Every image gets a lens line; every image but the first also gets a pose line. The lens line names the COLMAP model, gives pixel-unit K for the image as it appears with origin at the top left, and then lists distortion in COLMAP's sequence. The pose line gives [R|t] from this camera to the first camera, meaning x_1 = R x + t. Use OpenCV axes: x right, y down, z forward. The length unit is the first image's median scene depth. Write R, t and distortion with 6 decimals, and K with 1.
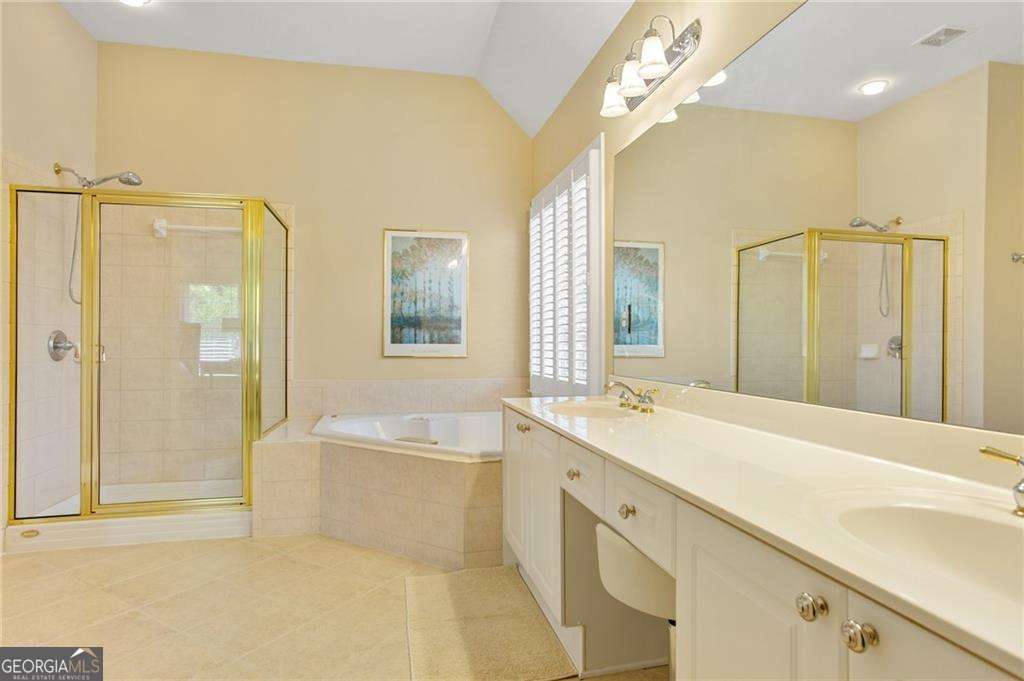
lens RADIAL K [[556.9, 0, 512.9], [0, 556.9, 339.5], [0, 0, 1]] dist [-0.007662, 0.003232]
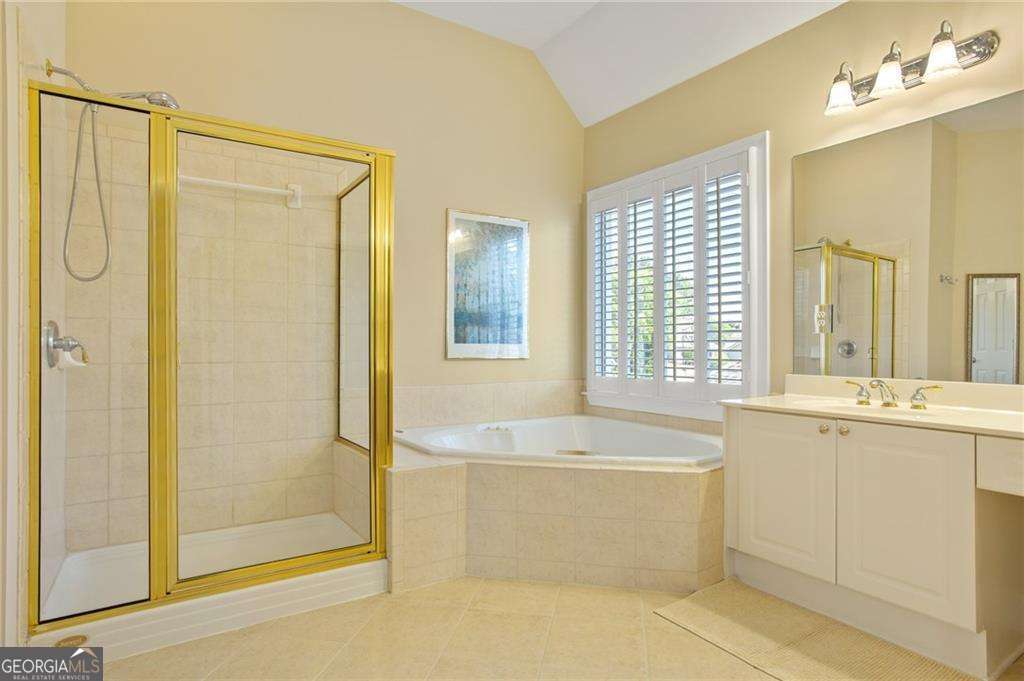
lens RADIAL K [[556.9, 0, 513.1], [0, 556.9, 344.6], [0, 0, 1]] dist [-0.007662, 0.003232]
pose [[0.934685, 0.002873, 0.355465, -0.438879], [-0.003852, 0.999990, 0.002046, 0.007092], [-0.355455, -0.003282, 0.934688, 0.166334]]
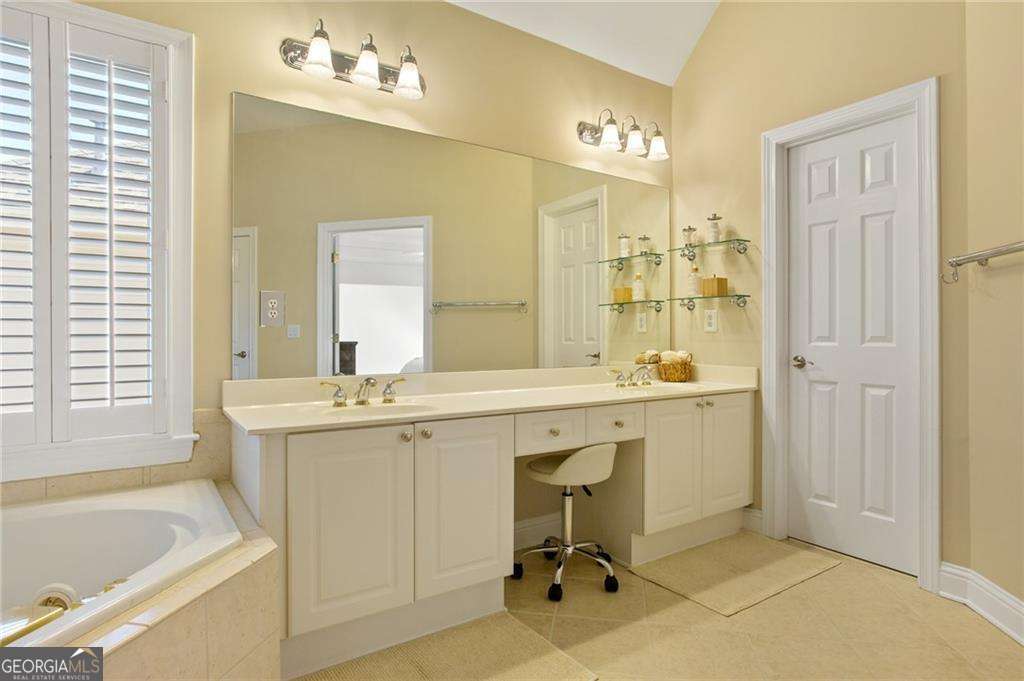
lens RADIAL K [[556.9, 0, 512.5], [0, 556.9, 335.3], [0, 0, 1]] dist [-0.007662, 0.003232]
pose [[-0.359807, 0.000953, 0.933026, -0.447715], [-0.003618, 0.999991, -0.002416, 0.002365], [-0.933020, -0.004245, -0.359800, 0.614740]]
